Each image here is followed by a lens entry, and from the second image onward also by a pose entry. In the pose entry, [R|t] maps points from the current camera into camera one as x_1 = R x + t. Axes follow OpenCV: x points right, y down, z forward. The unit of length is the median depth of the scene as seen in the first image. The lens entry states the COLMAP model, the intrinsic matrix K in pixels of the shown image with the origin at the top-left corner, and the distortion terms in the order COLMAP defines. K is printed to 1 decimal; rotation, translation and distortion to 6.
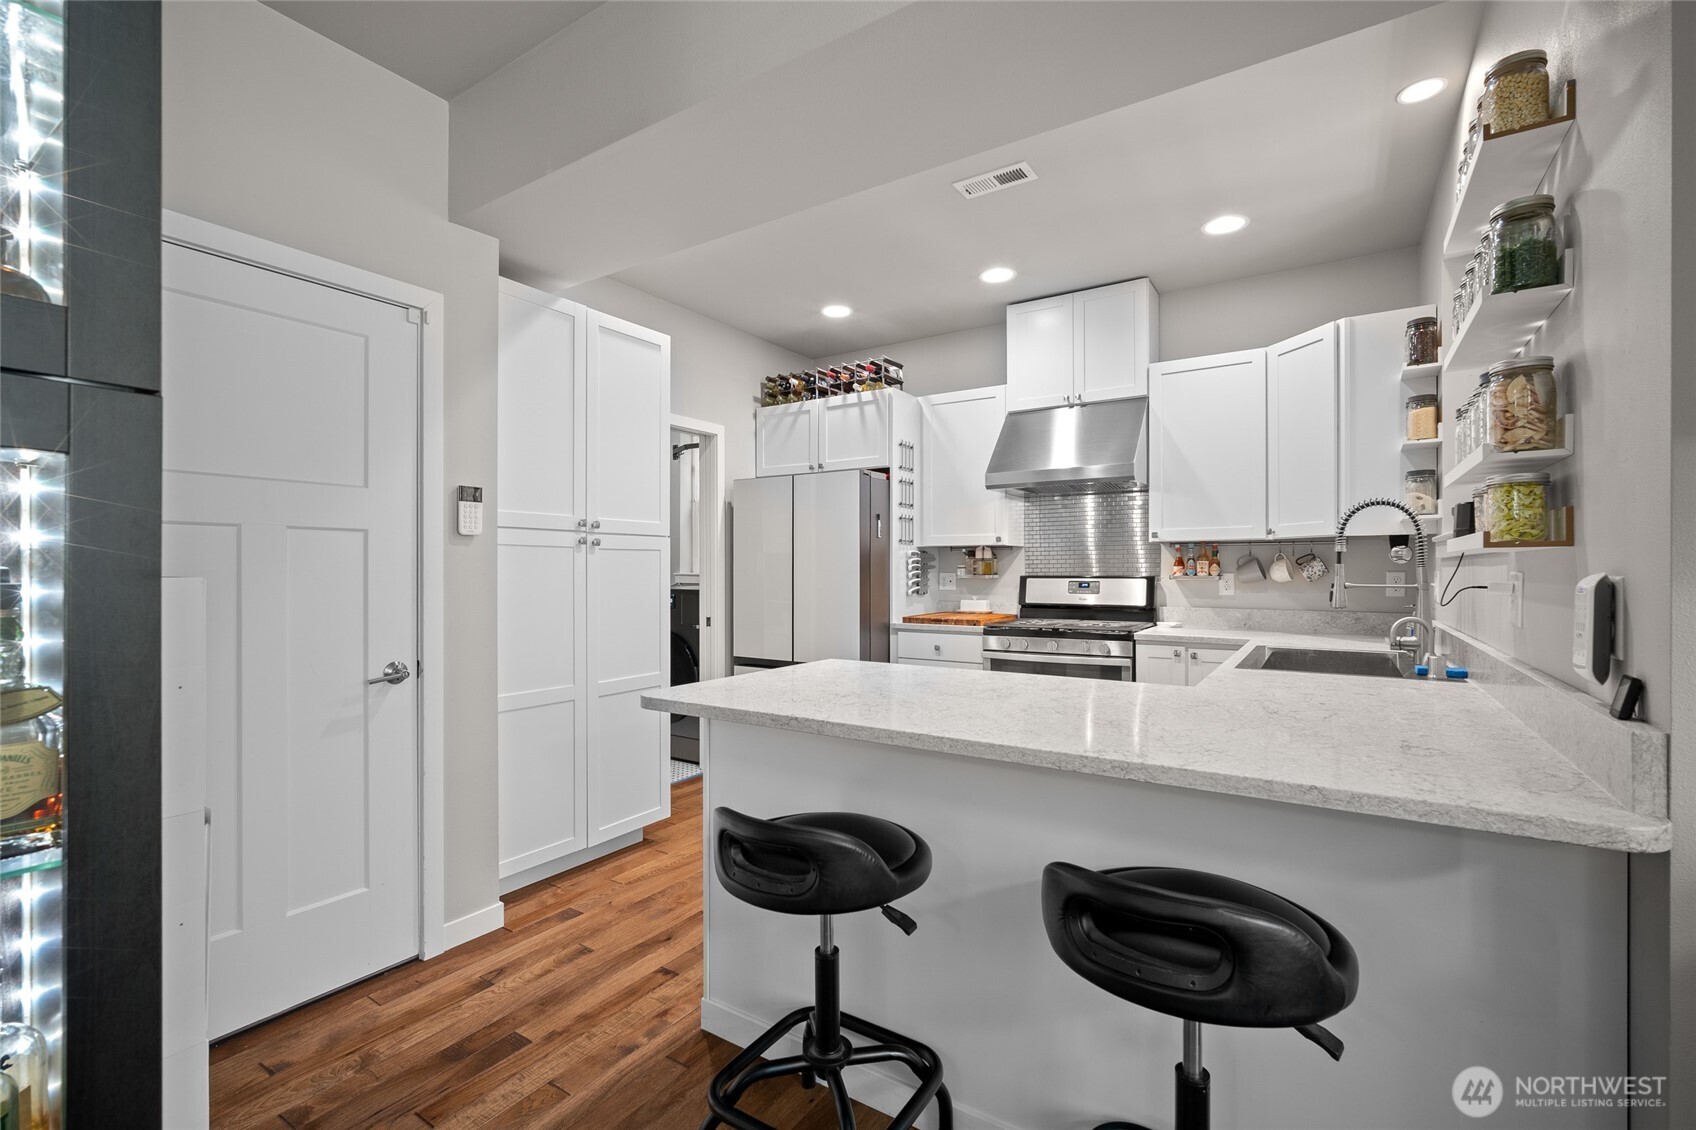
lens RADIAL K [[742.6, 0, 840.4], [0, 742.6, 569.2], [0, 0, 1]] dist [-0.013496, 0.004974]
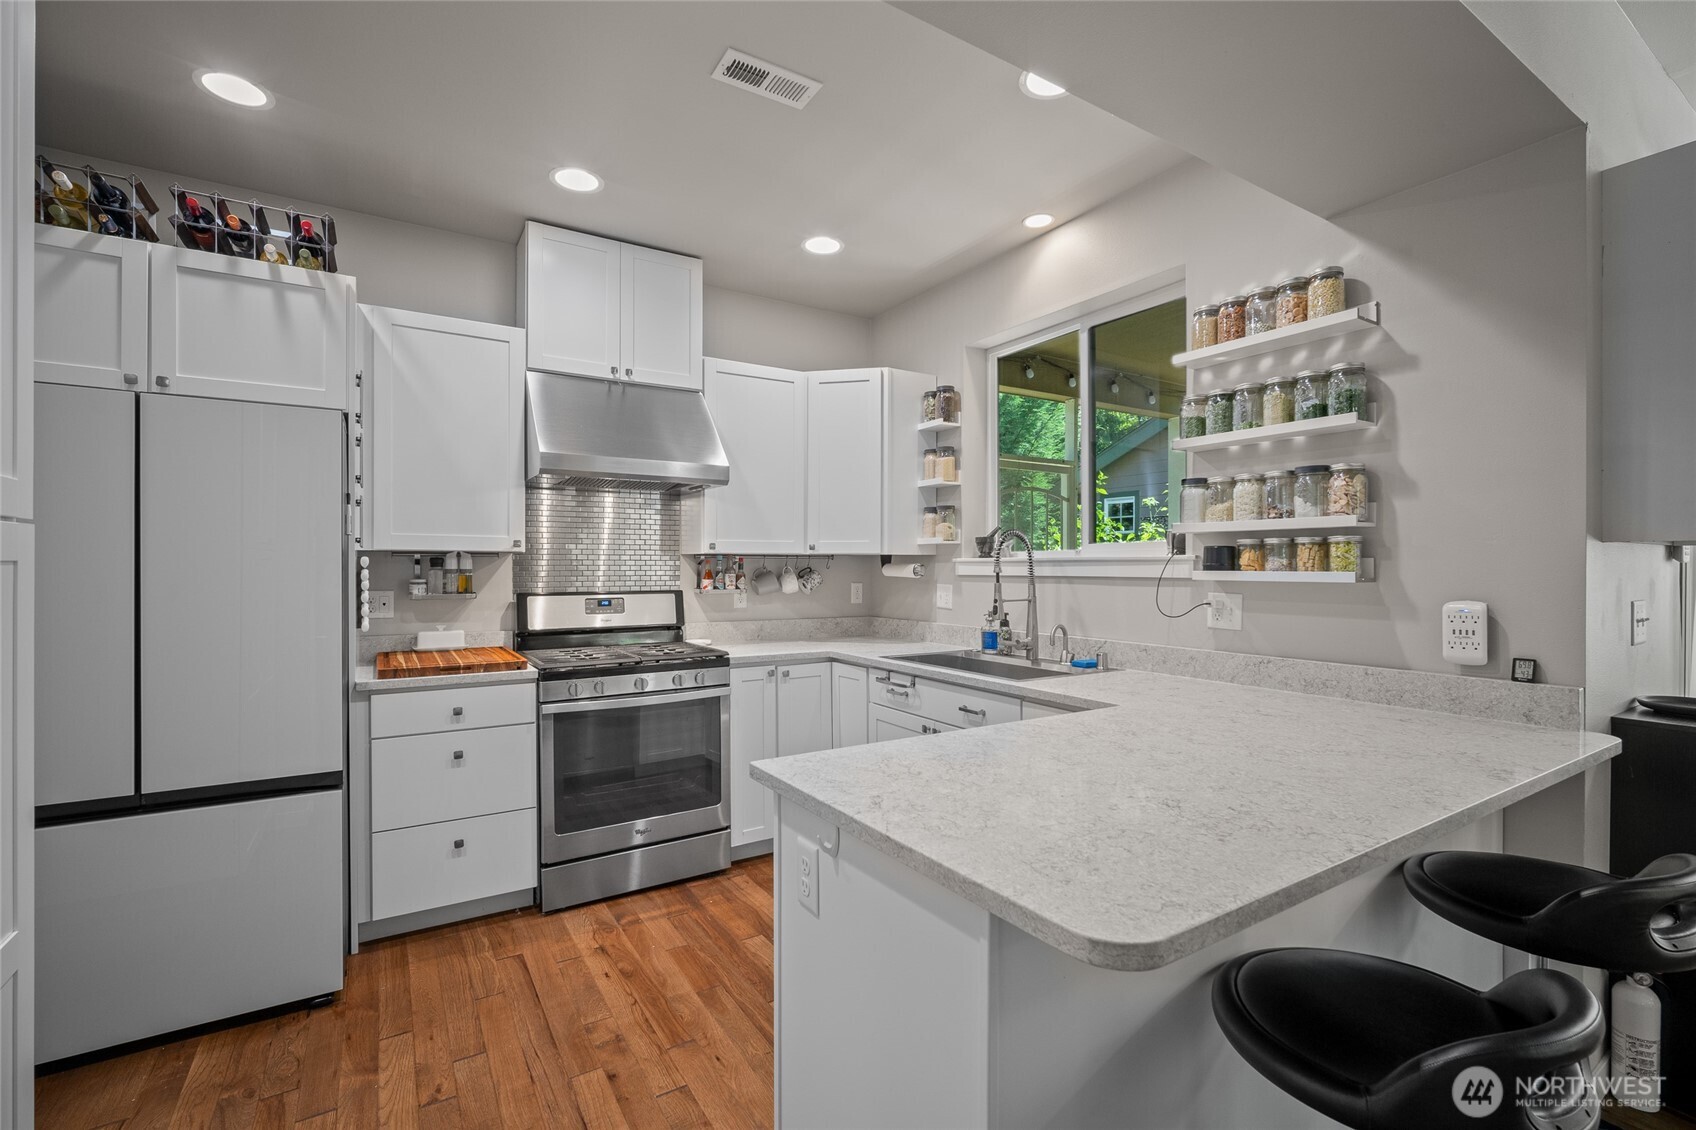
lens RADIAL K [[742.6, 0, 841.6], [0, 742.6, 565.8], [0, 0, 1]] dist [-0.013496, 0.004974]
pose [[0.420849, 0.001171, 0.907130, -0.316042], [-0.001712, 0.999998, -0.000496, -0.020451], [-0.907129, -0.001344, 0.420850, 0.439402]]
